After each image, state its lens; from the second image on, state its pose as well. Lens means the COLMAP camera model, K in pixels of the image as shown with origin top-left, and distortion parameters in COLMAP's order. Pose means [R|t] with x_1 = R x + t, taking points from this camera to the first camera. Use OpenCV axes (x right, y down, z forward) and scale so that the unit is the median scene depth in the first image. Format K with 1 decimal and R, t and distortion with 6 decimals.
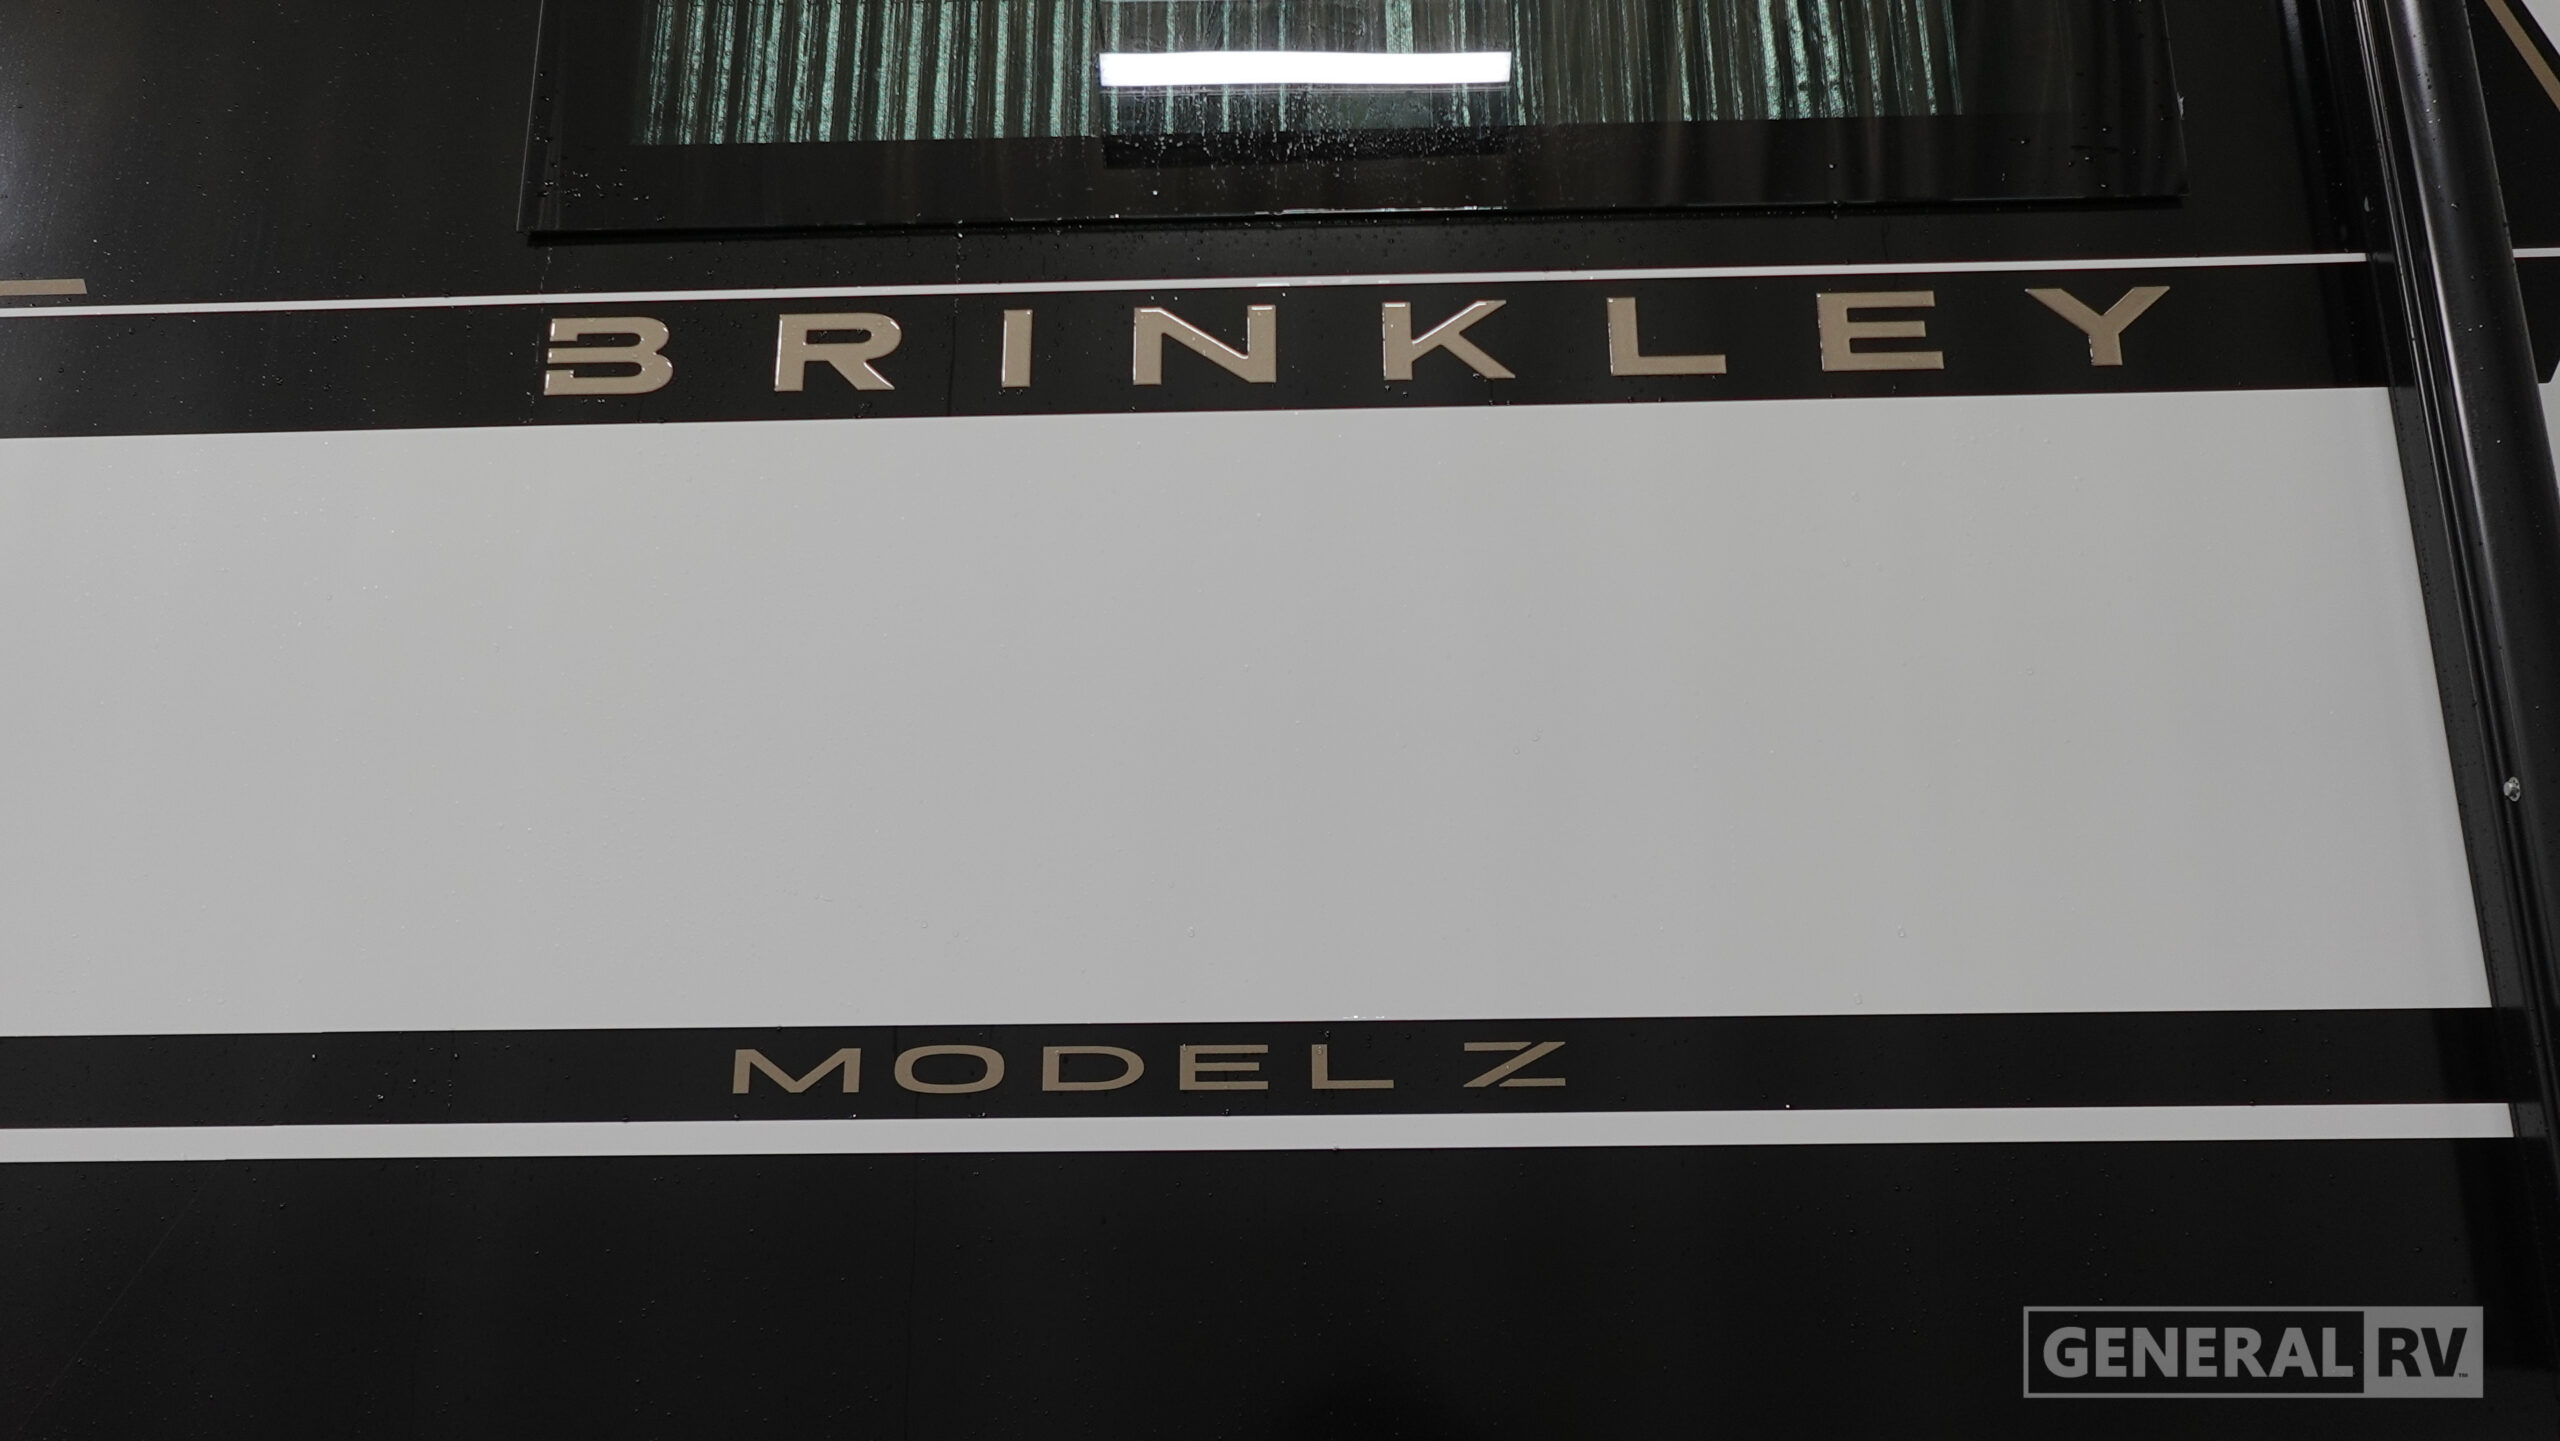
lens RADIAL K [[1445.9, 0, 1282.7], [0, 1445.9, 734.3], [0, 0, 1]] dist [-0.004368, 0.003536]
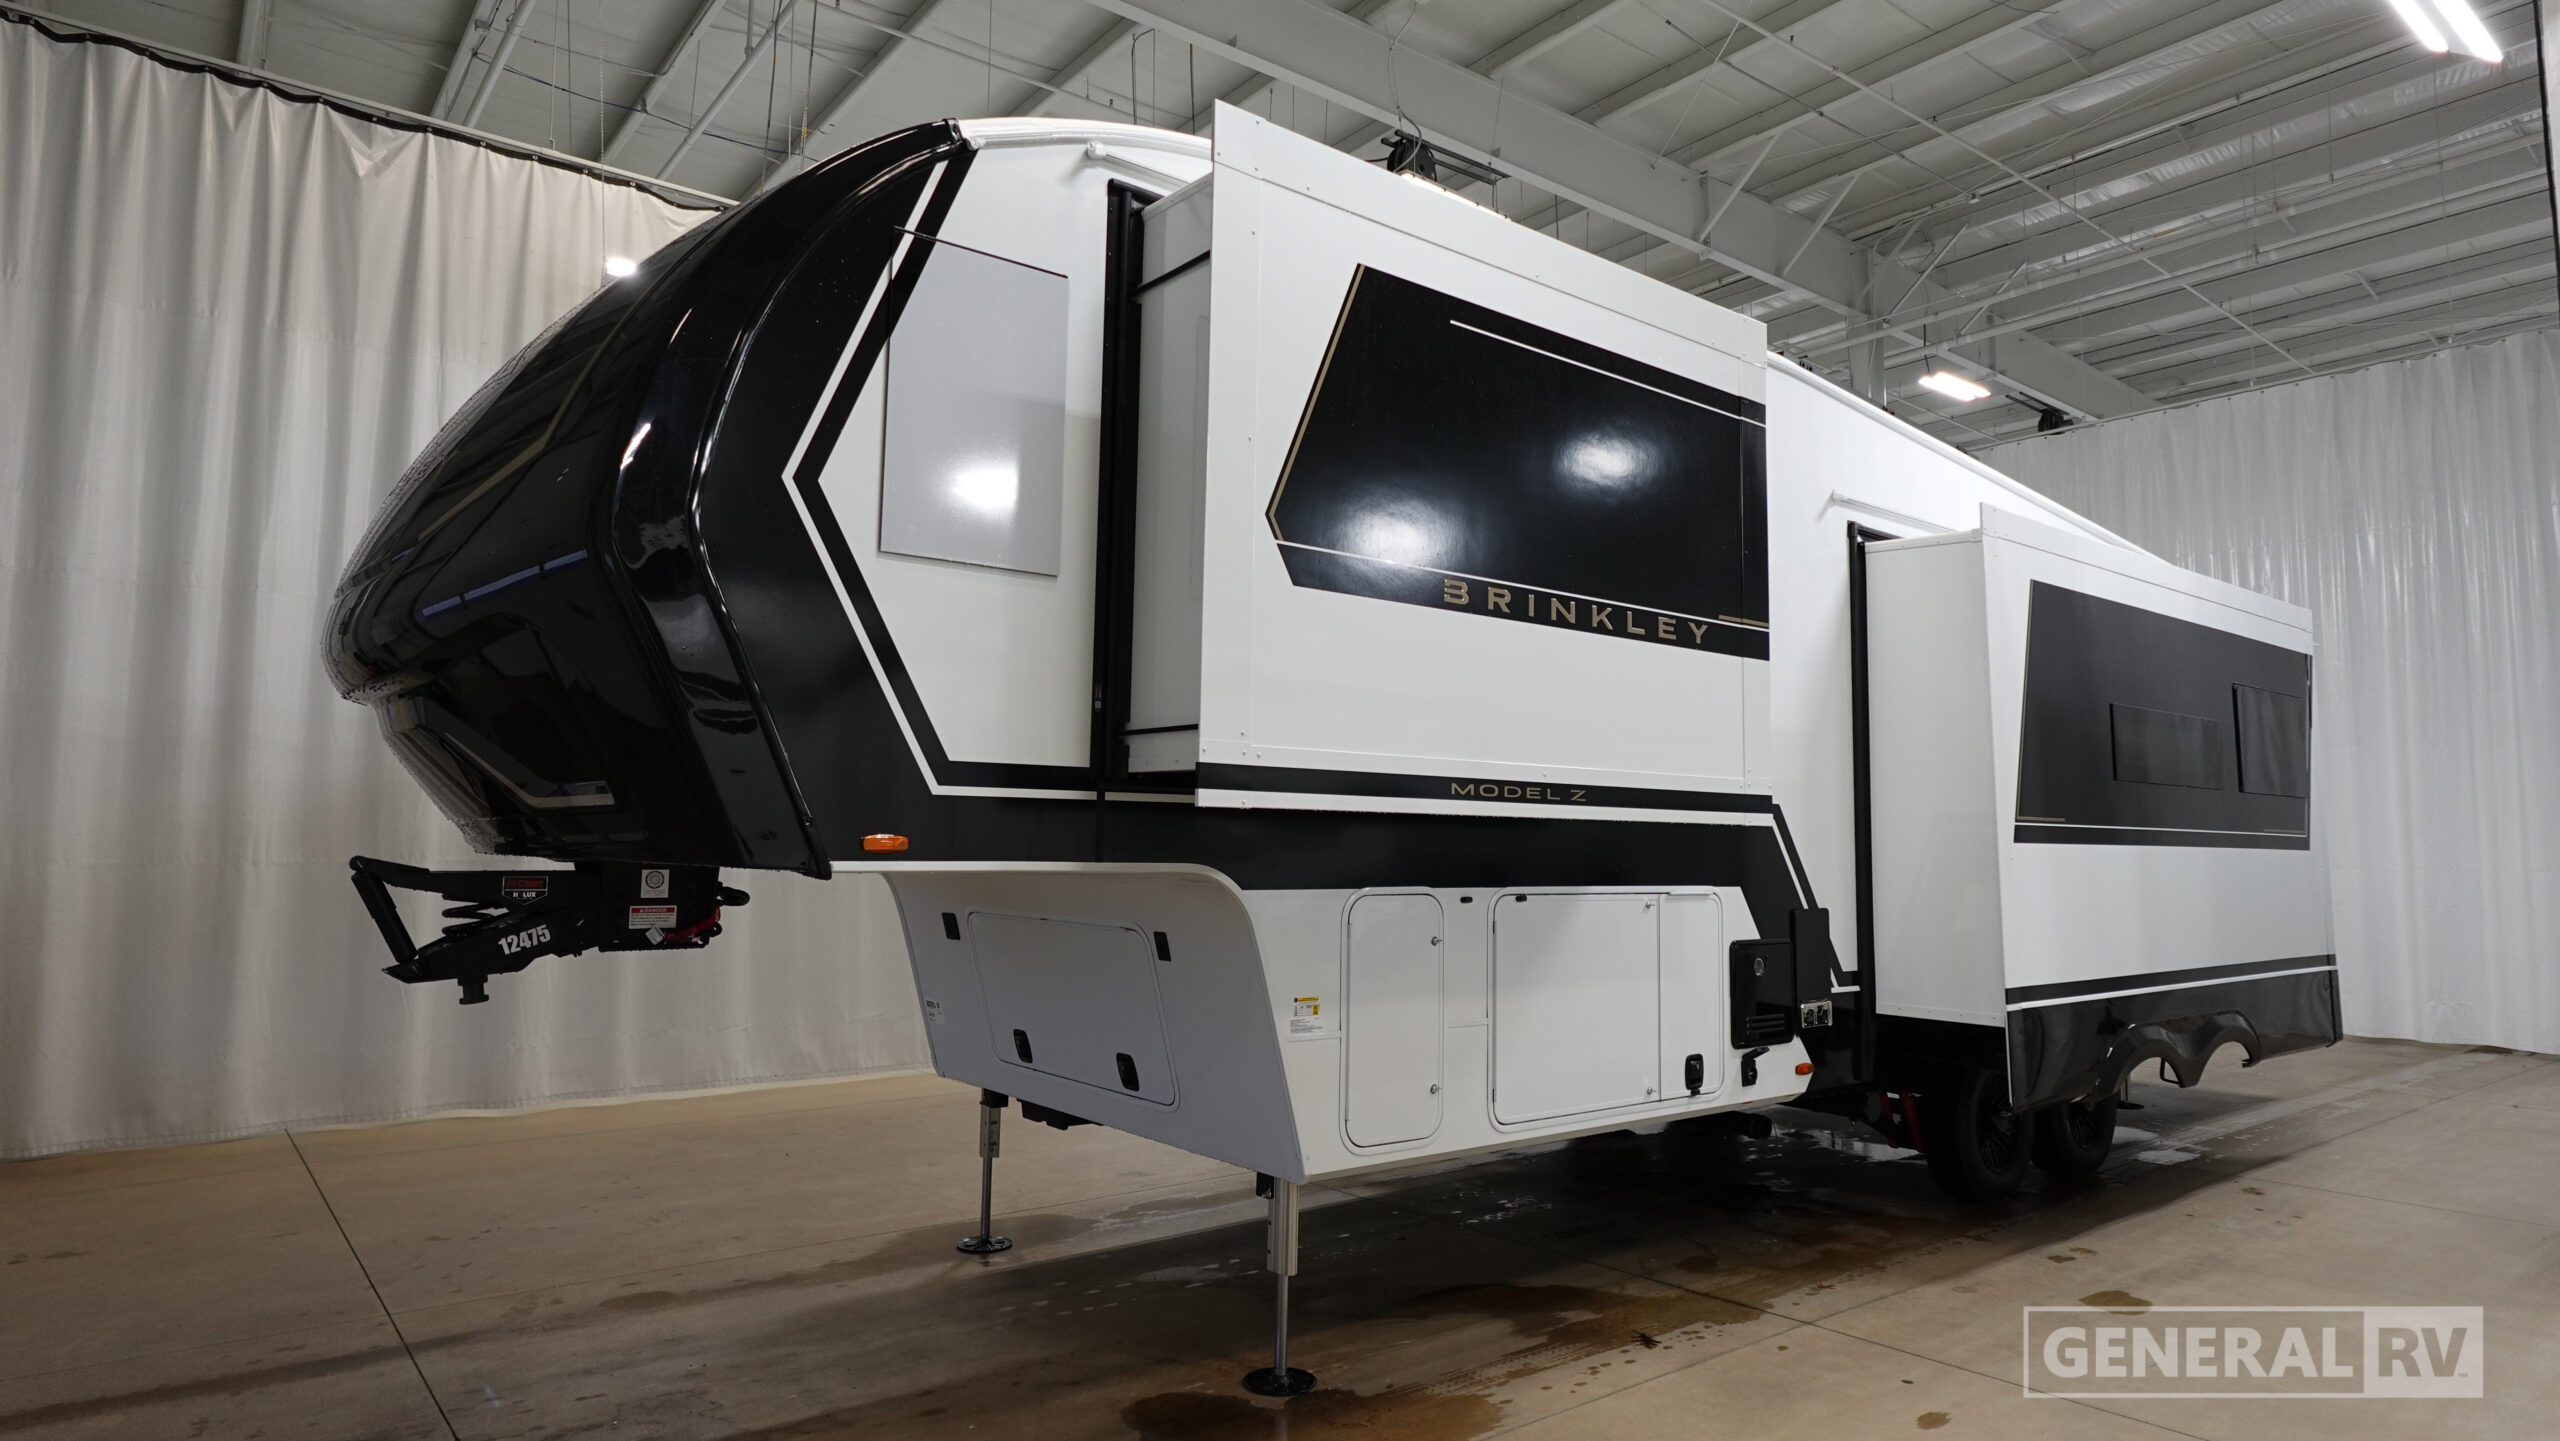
lens RADIAL K [[1445.9, 0, 1278.4], [0, 1445.9, 724.2], [0, 0, 1]] dist [-0.004368, 0.003536]
pose [[0.762420, 0.074746, 0.642751, -3.124674], [-0.158757, 0.984554, 0.073820, -0.134095], [-0.627305, -0.158323, 0.762510, -1.539732]]
